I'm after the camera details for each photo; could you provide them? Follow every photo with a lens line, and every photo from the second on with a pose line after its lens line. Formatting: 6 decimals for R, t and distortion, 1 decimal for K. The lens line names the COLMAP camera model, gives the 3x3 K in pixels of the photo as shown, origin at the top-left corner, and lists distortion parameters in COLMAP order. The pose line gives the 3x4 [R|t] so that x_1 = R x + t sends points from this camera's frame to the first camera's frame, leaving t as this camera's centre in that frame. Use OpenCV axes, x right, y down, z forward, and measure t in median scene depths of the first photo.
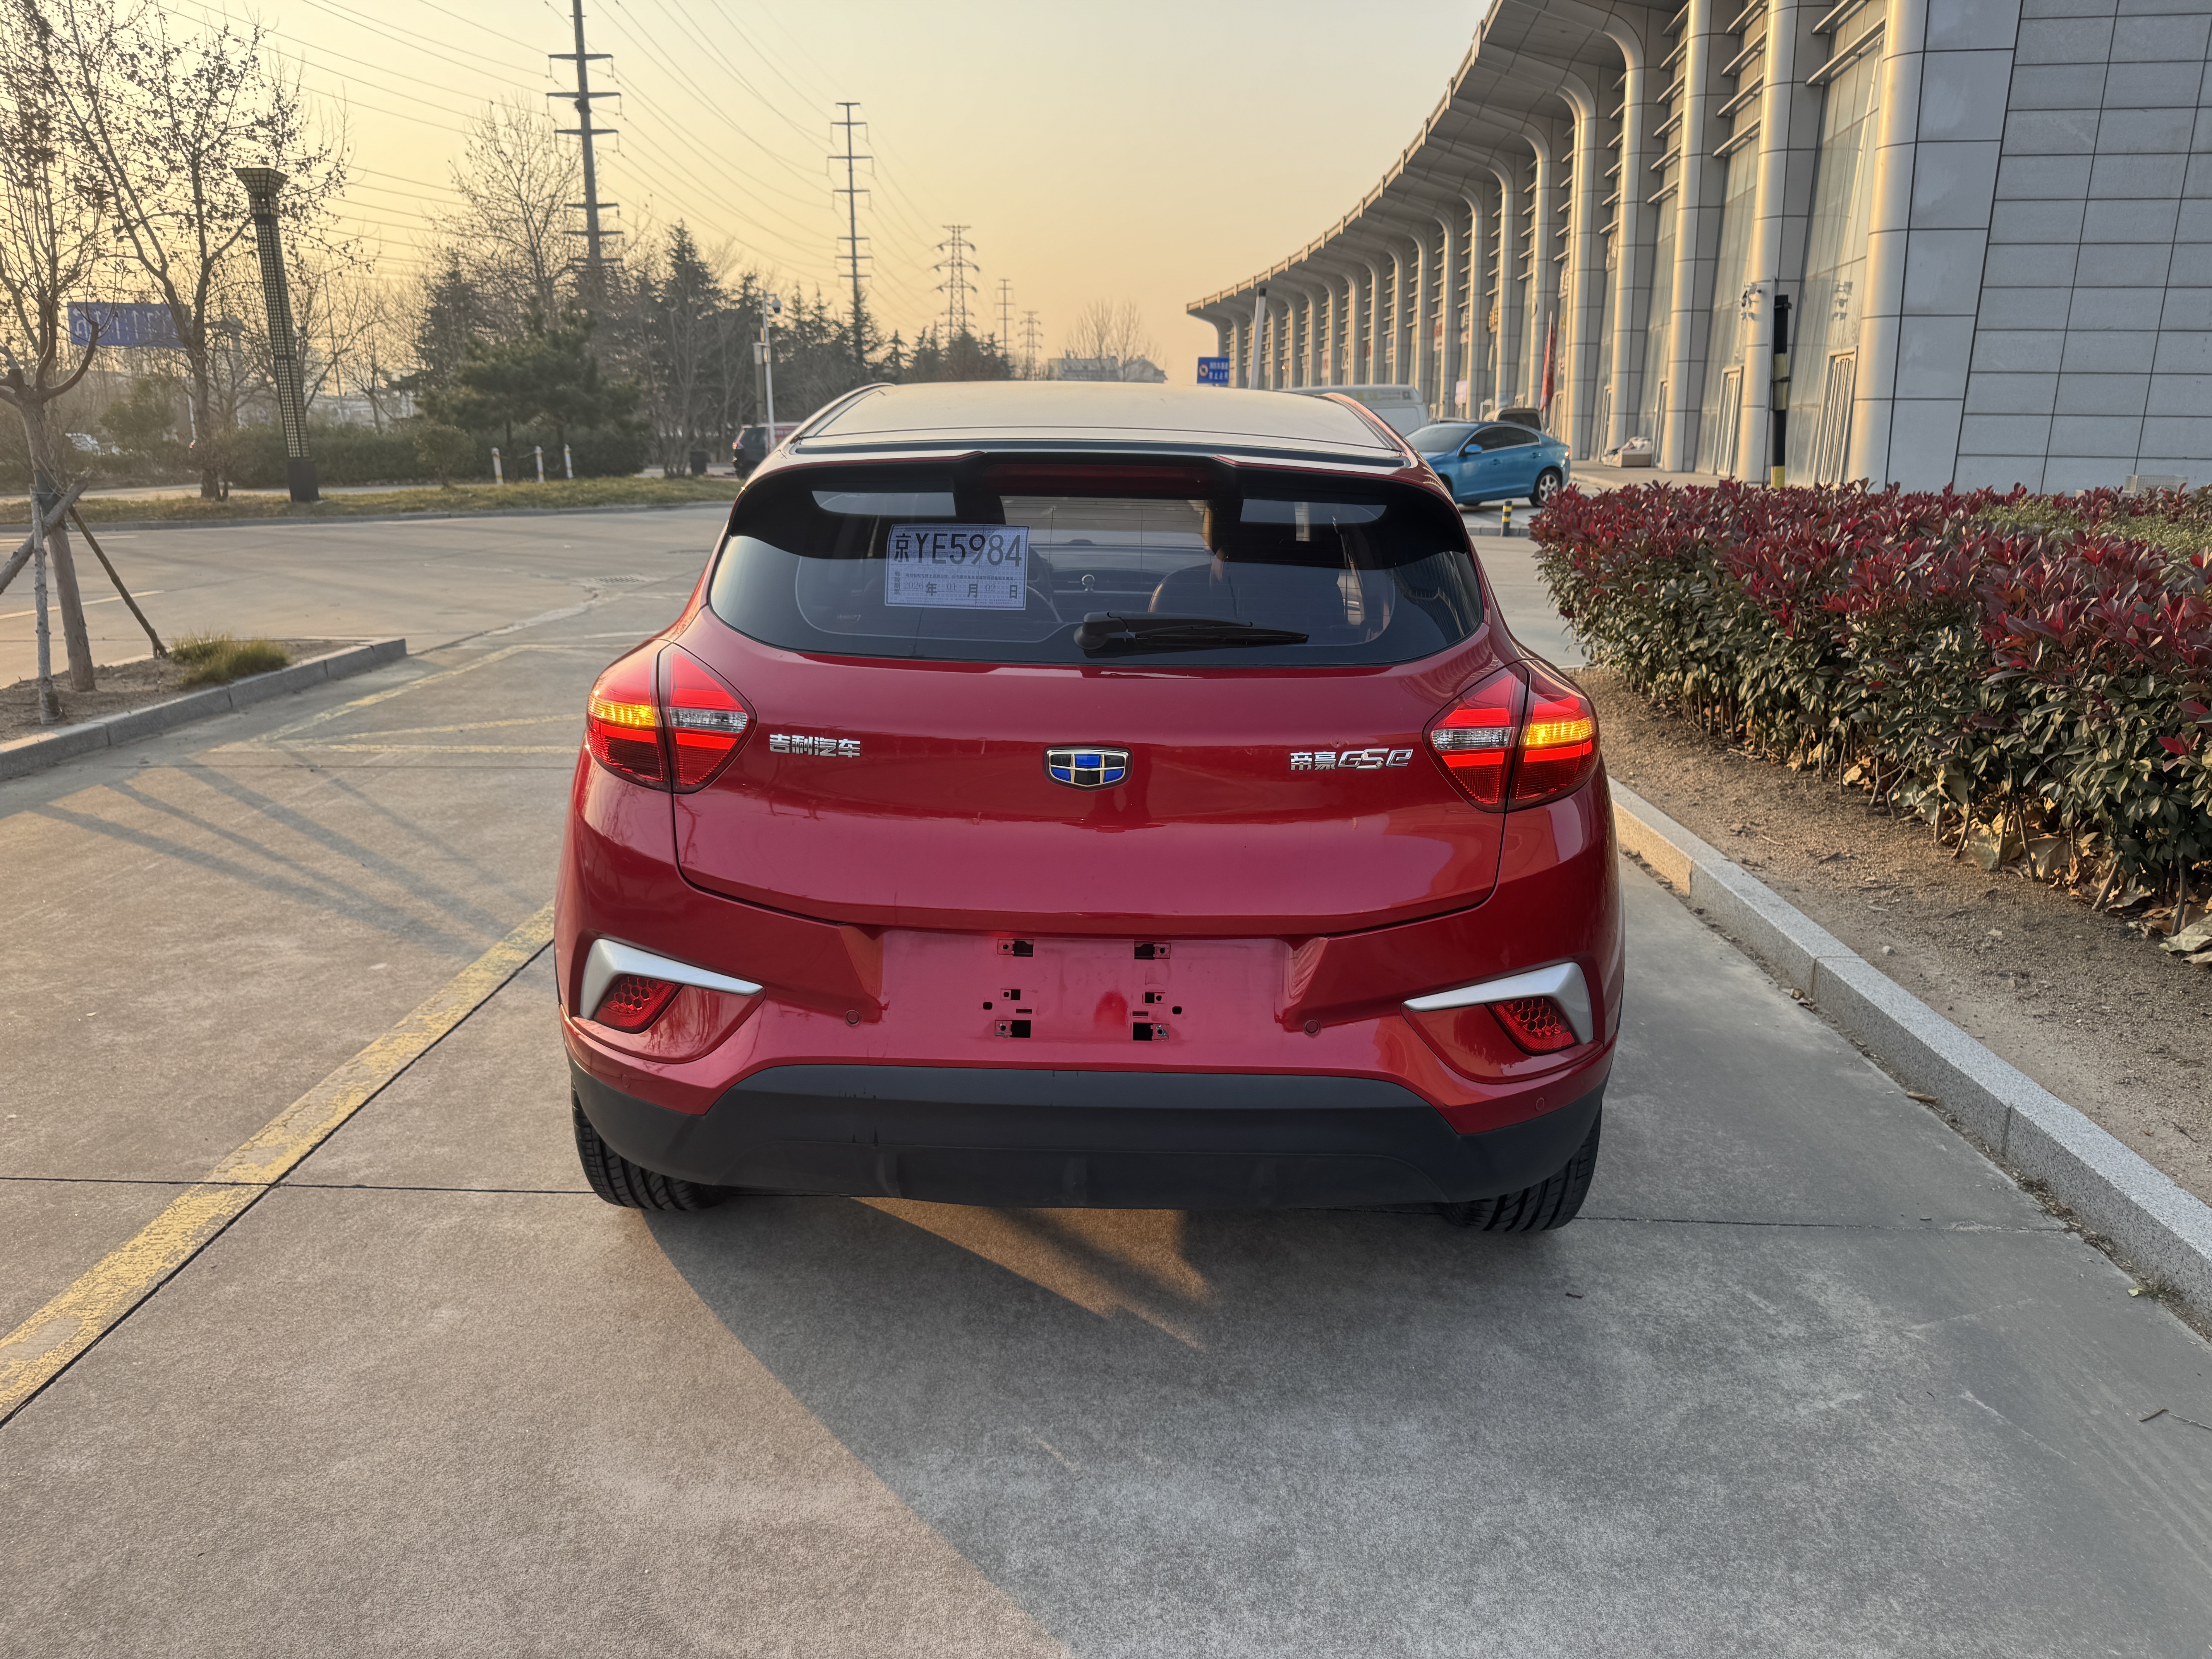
lens RADIAL K [[1555.0, 0, 1110.7], [0, 1555.0, 833.8], [0, 0, 1]] dist [0.038780, -0.044670]
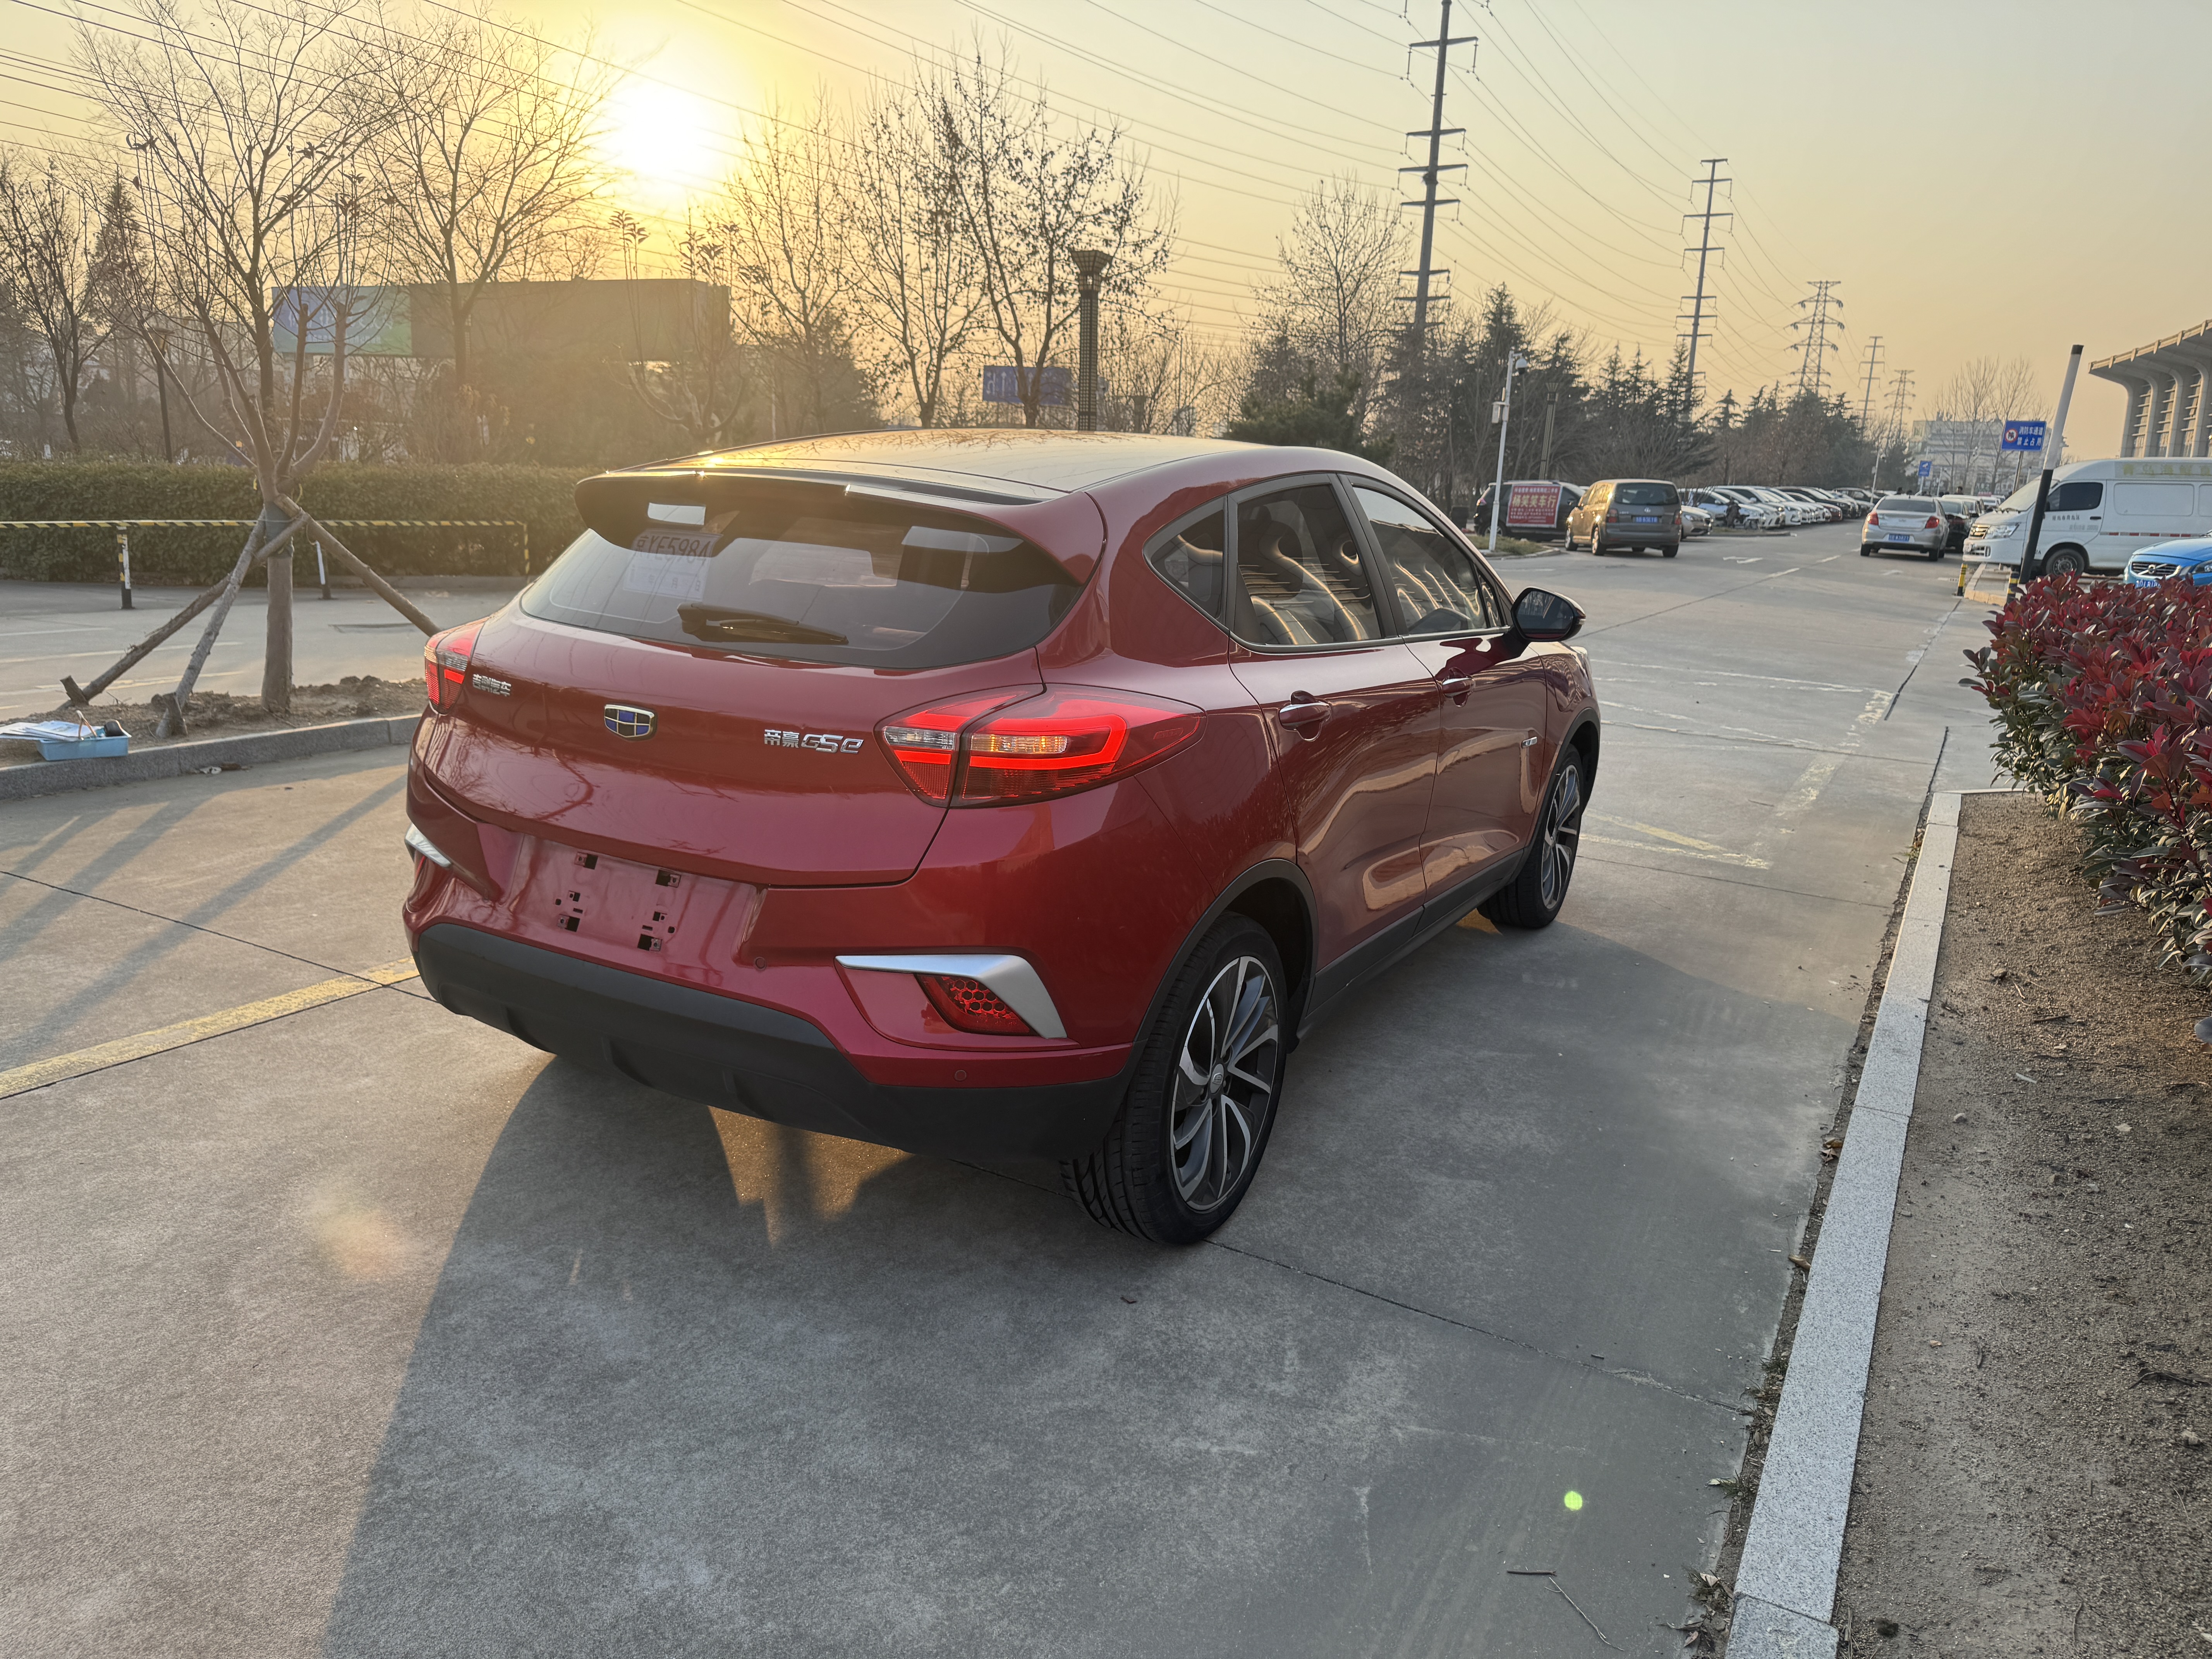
lens RADIAL K [[1555.0, 0, 1122.4], [0, 1555.0, 838.4], [0, 0, 1]] dist [0.038780, -0.044670]
pose [[0.877910, 0.138517, -0.458353, 0.056889], [-0.153319, 0.988164, 0.004967, -0.001083], [0.453616, 0.065913, 0.888756, 0.004467]]
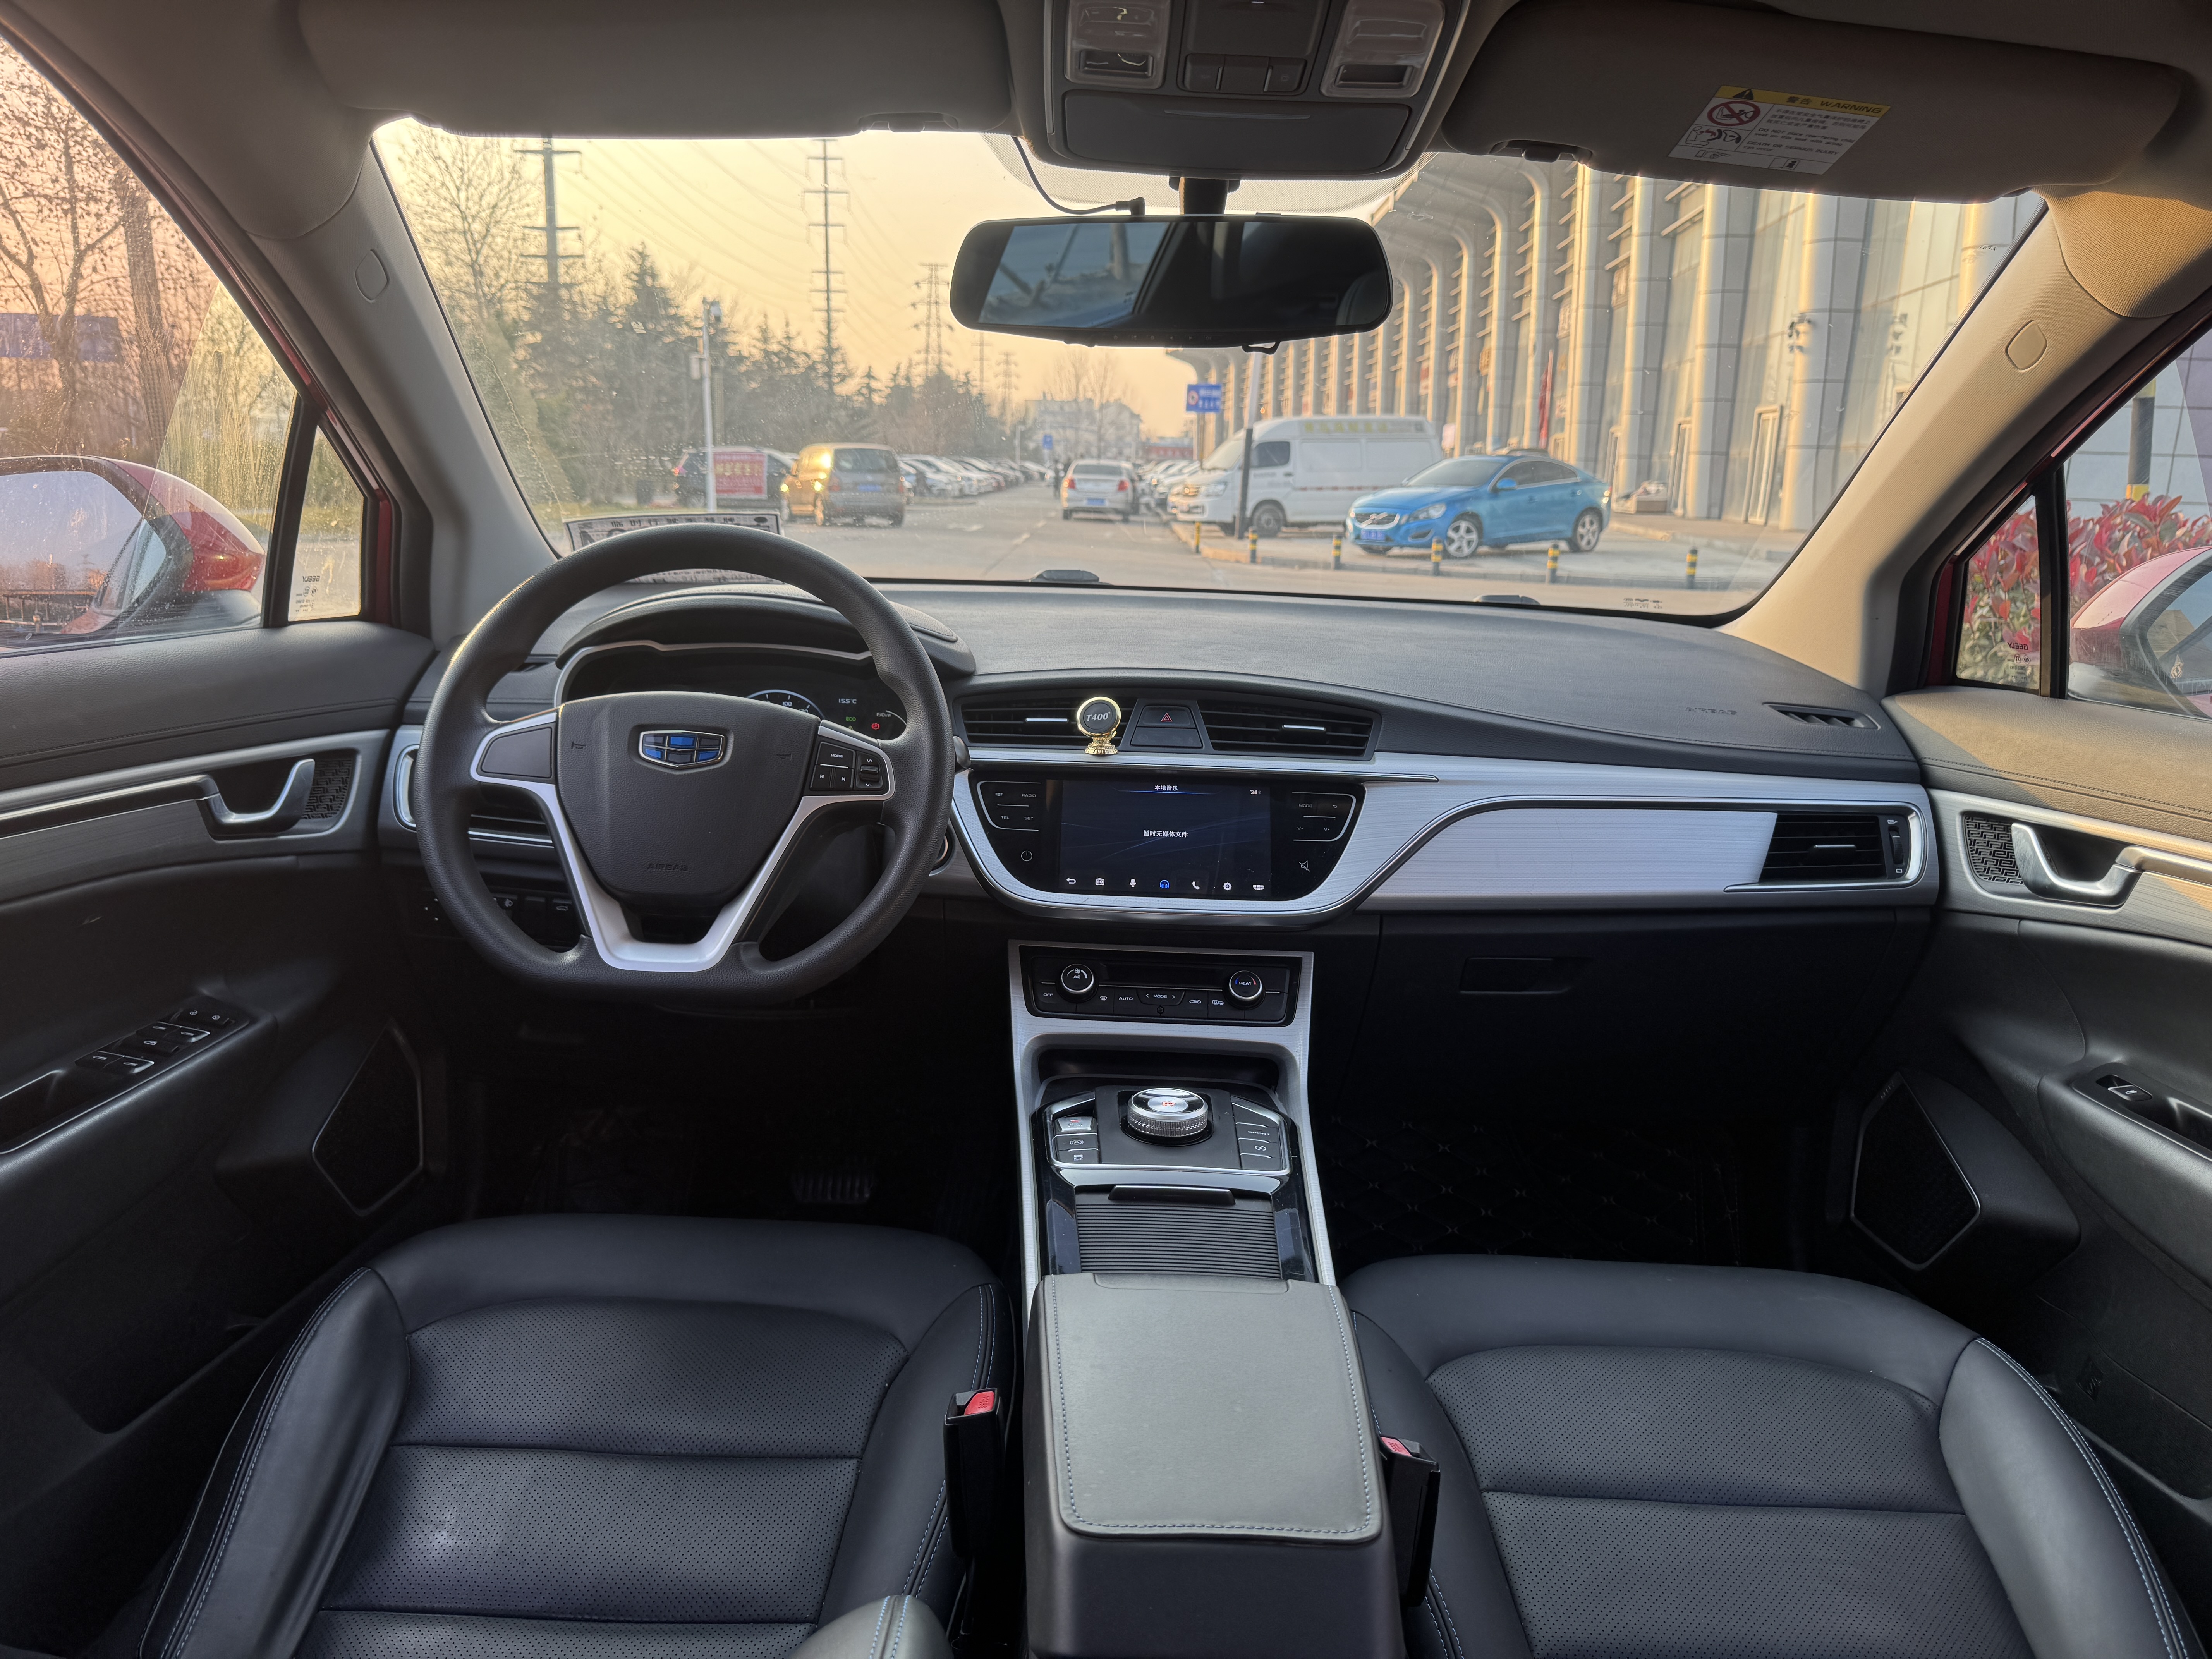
lens RADIAL K [[1555.0, 0, 1113.4], [0, 1555.0, 843.0], [0, 0, 1]] dist [0.038780, -0.044670]
pose [[0.999686, 0.013792, 0.020924, -0.001609], [-0.013358, 0.999695, -0.020751, -0.016958], [-0.021204, 0.020465, 0.999566, 0.091725]]
